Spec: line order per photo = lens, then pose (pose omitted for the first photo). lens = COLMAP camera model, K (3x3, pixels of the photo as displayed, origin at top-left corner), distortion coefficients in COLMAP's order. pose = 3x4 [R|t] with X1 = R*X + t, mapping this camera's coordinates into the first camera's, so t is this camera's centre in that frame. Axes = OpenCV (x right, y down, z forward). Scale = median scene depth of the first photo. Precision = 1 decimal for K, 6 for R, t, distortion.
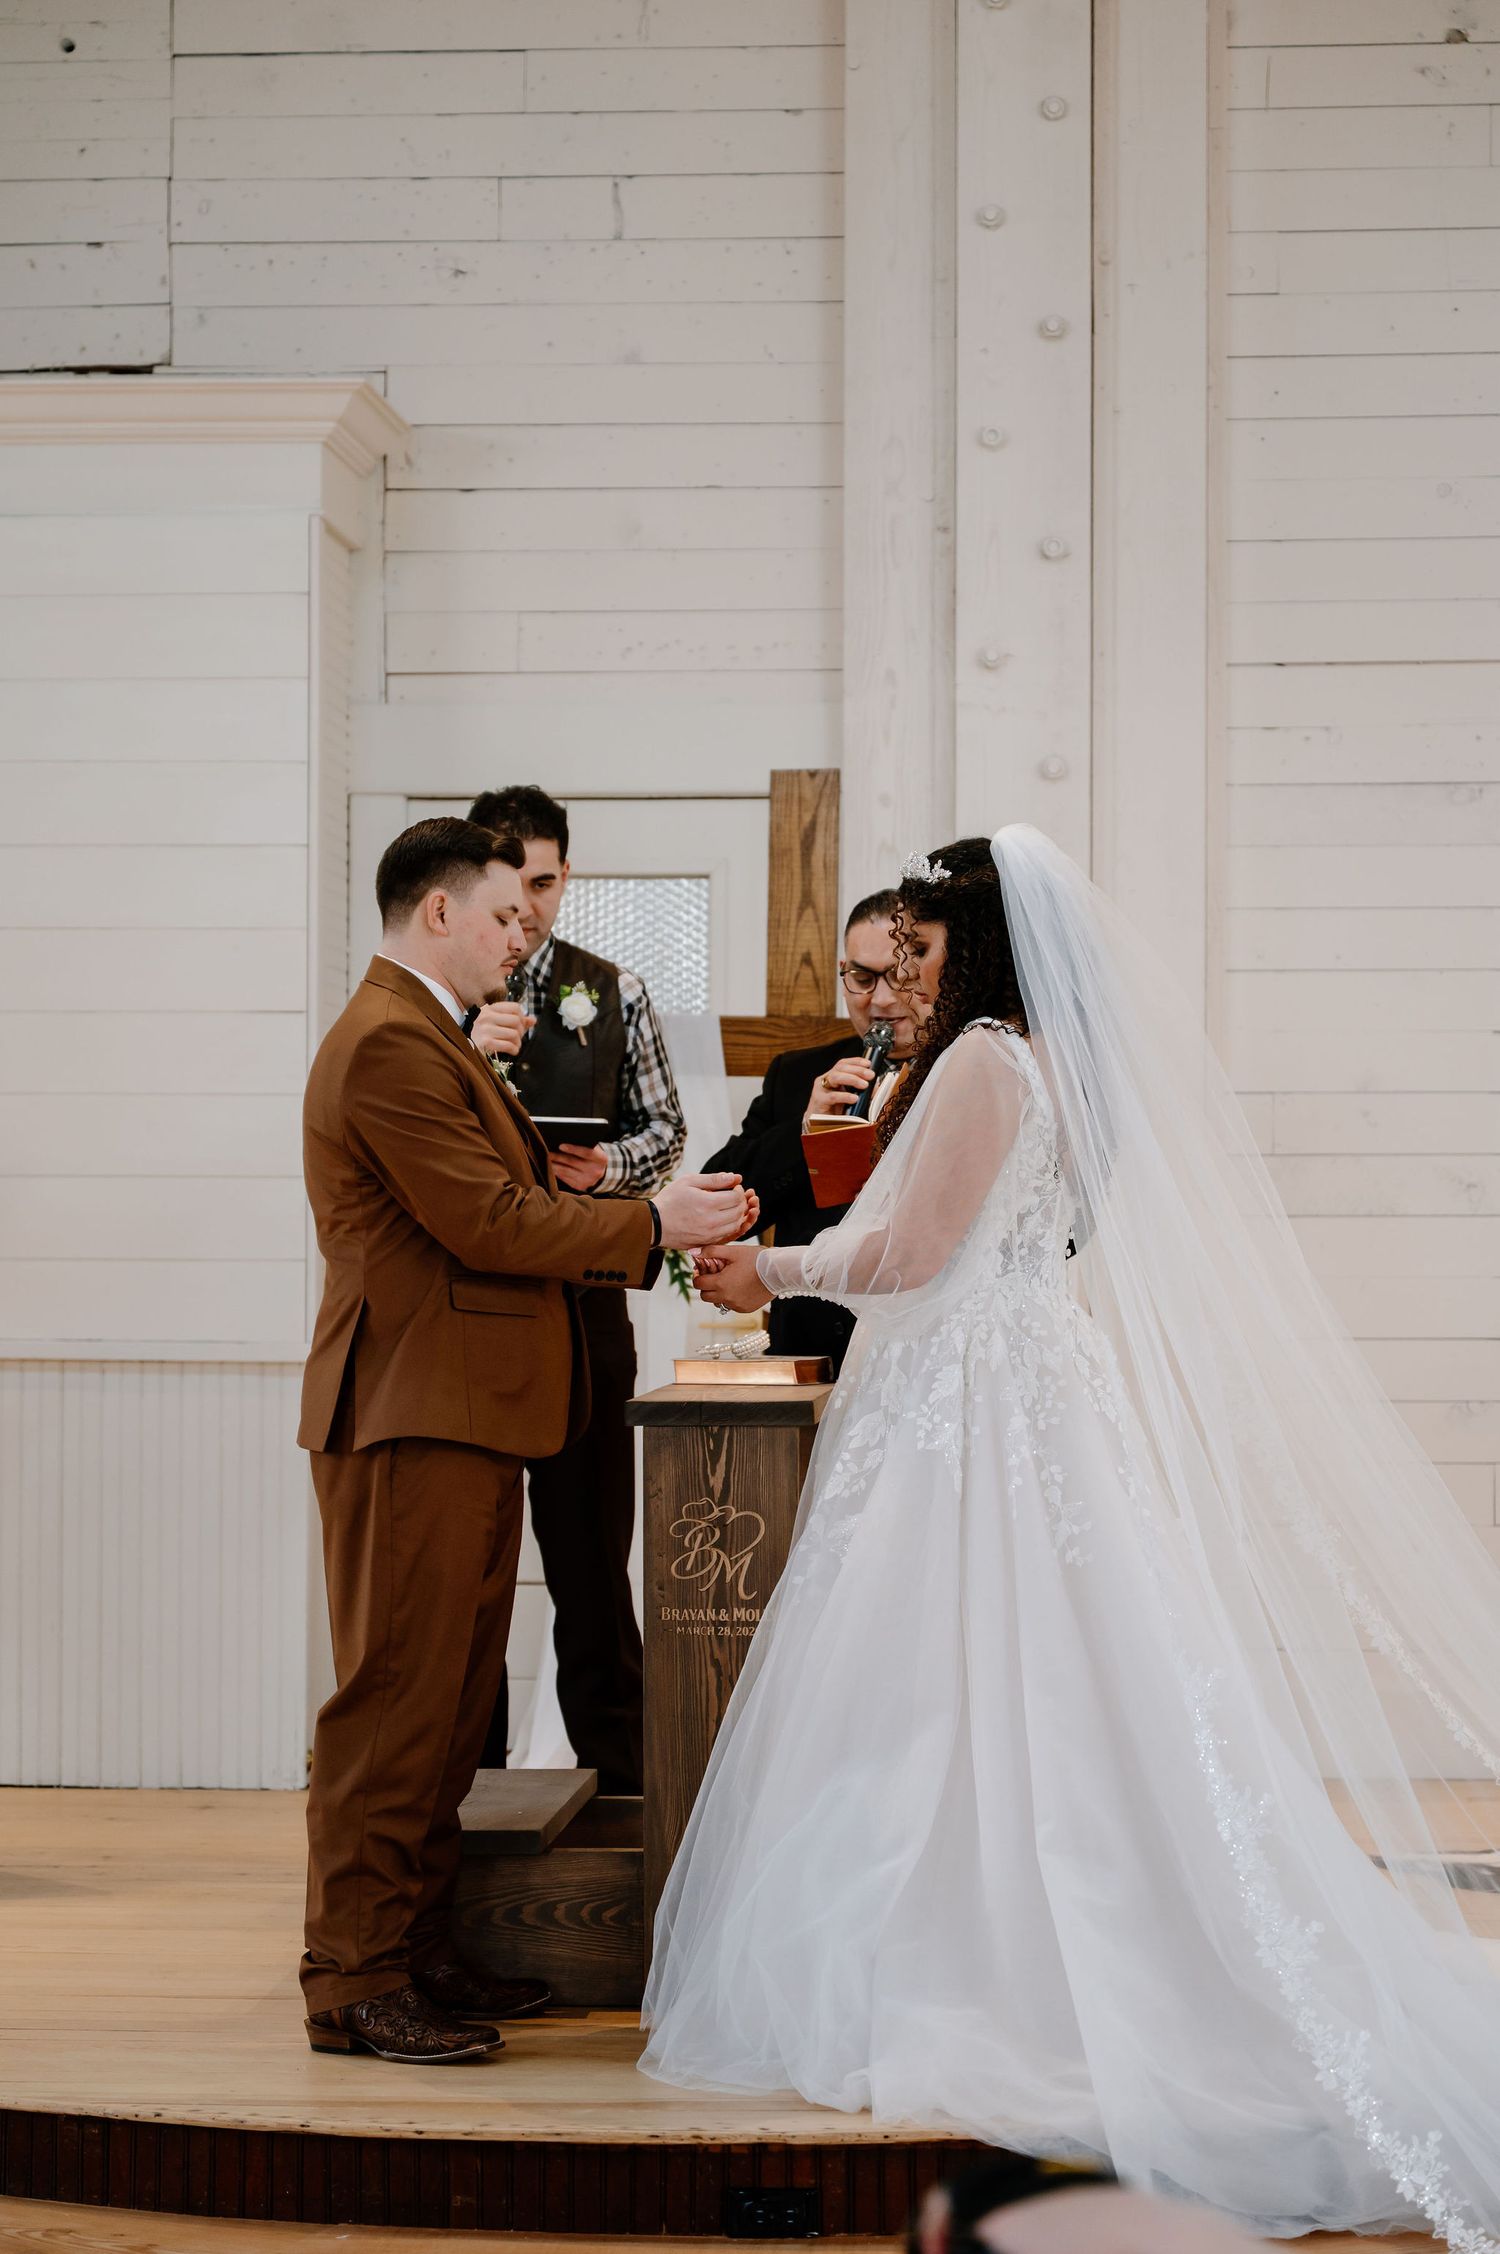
lens RADIAL K [[5903.2, 0, 750.0], [0, 5903.2, 1127.0], [0, 0, 1]] dist [0.066073, 0.631549]
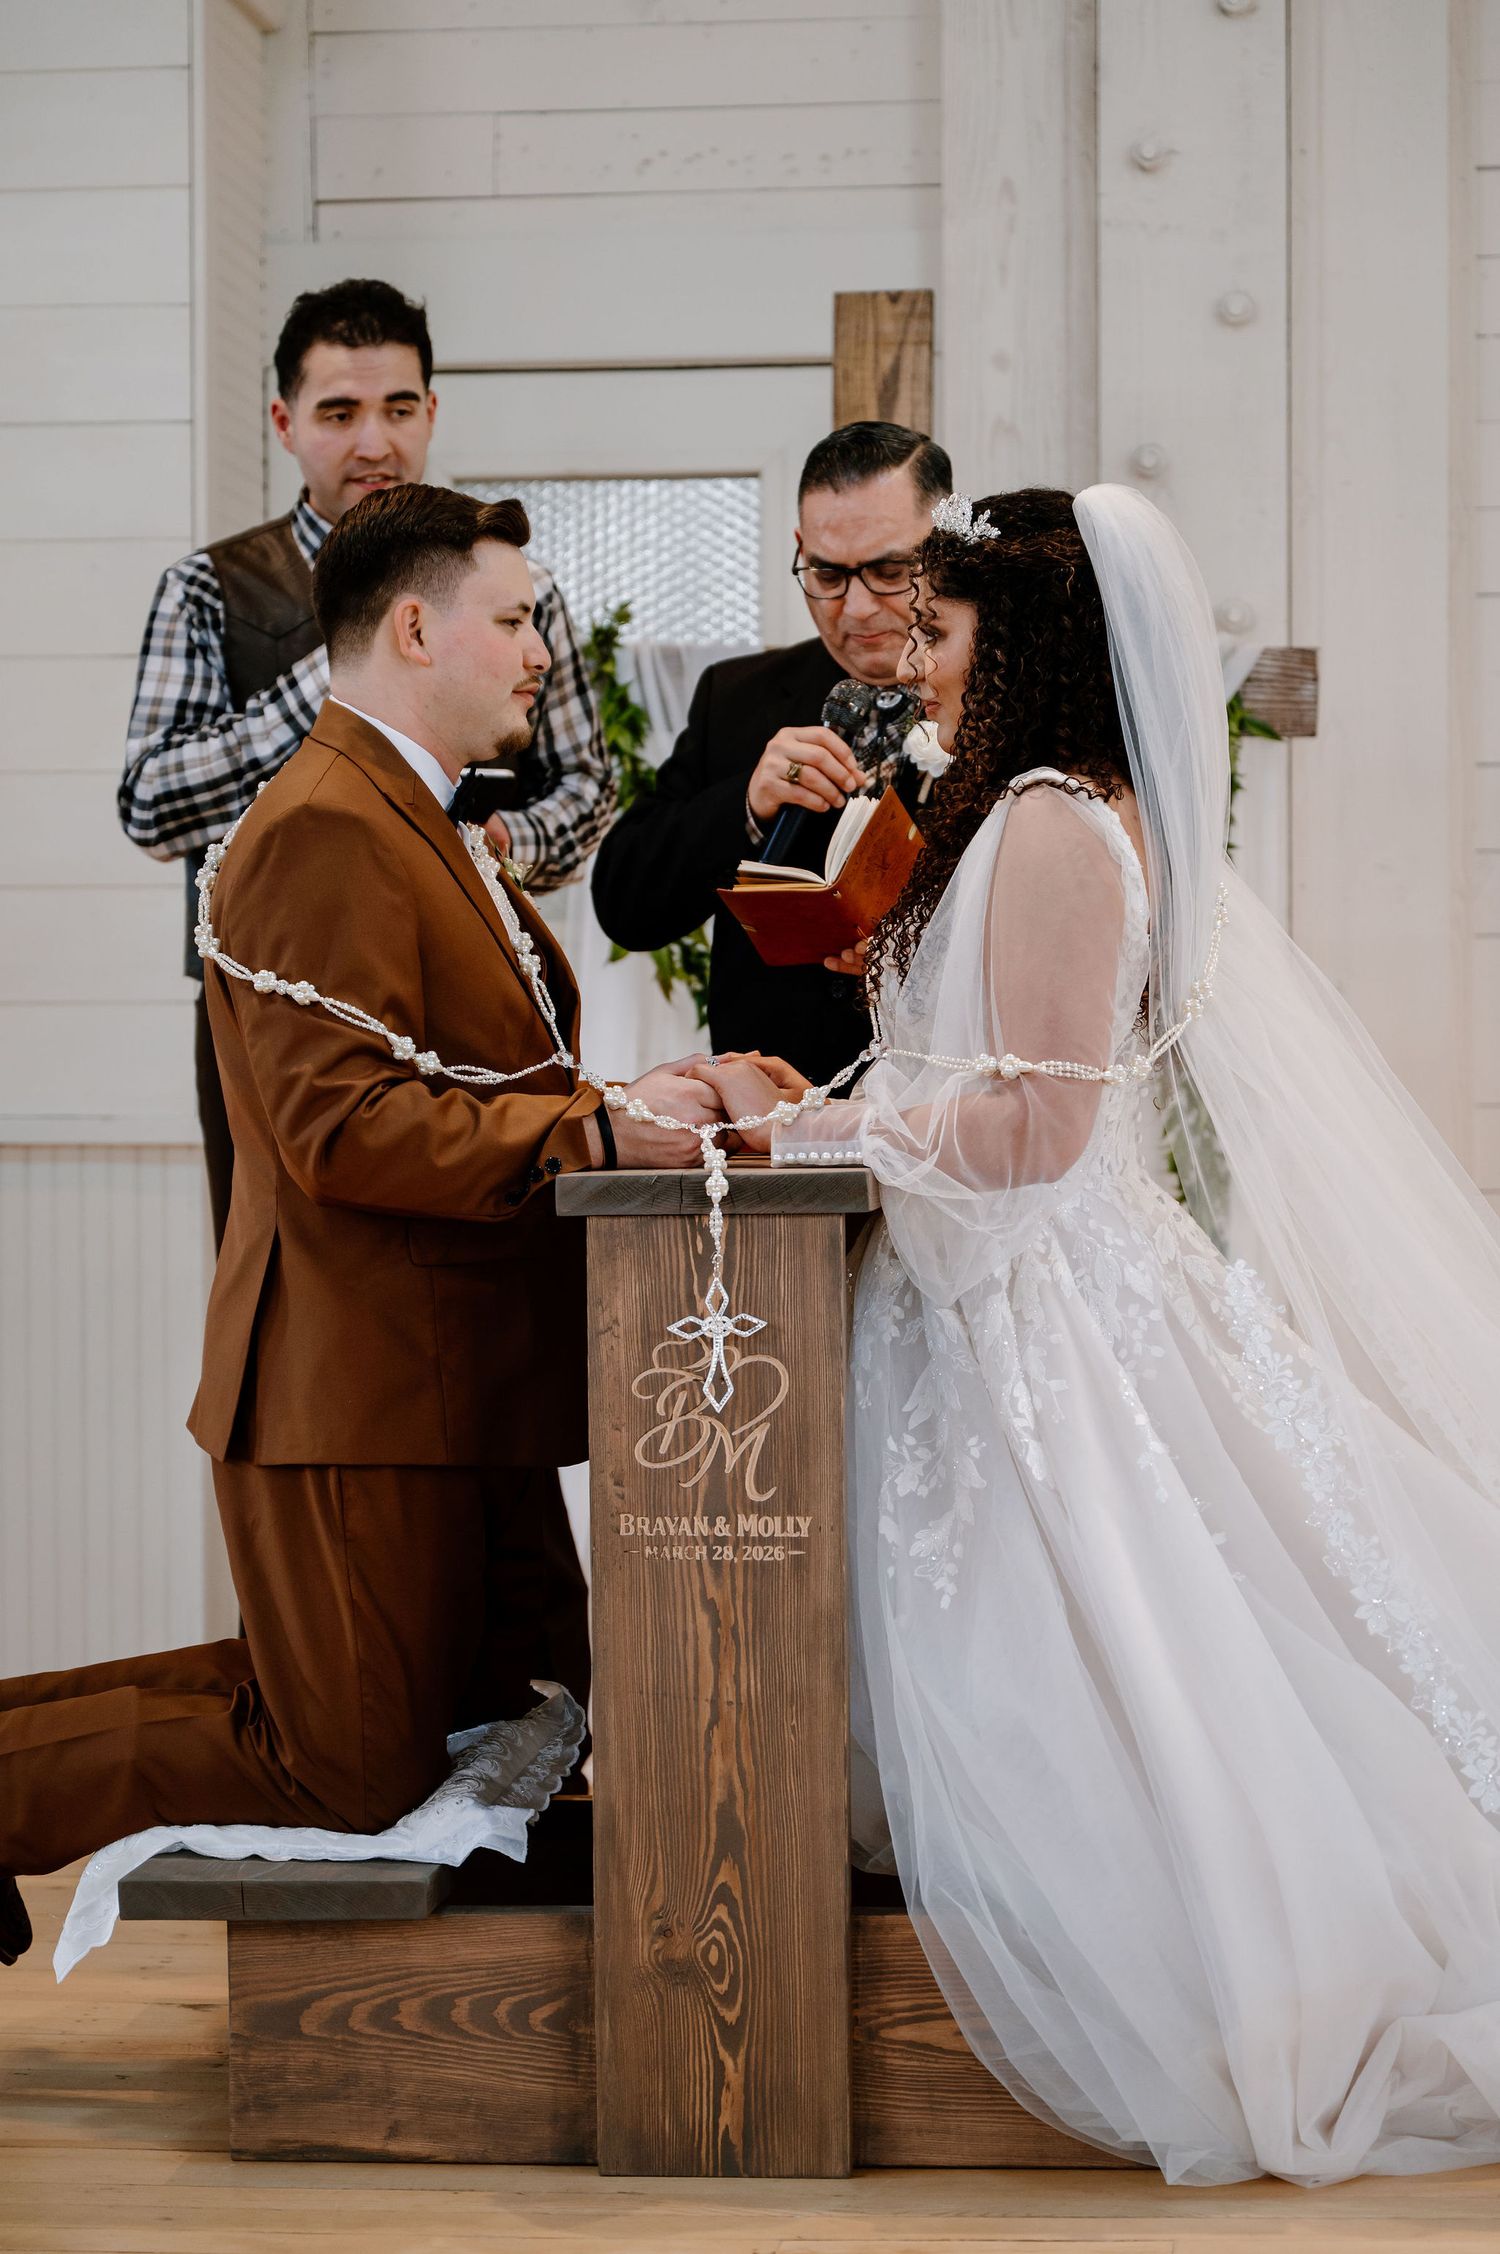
lens RADIAL K [[5903.2, 0, 750.0], [0, 5903.2, 1127.0], [0, 0, 1]] dist [0.066073, 0.631549]
pose [[0.999666, -0.006704, -0.024943, 0.009612], [0.007433, 0.999545, 0.029247, 0.016685], [0.024736, -0.029423, 0.999261, 0.275897]]
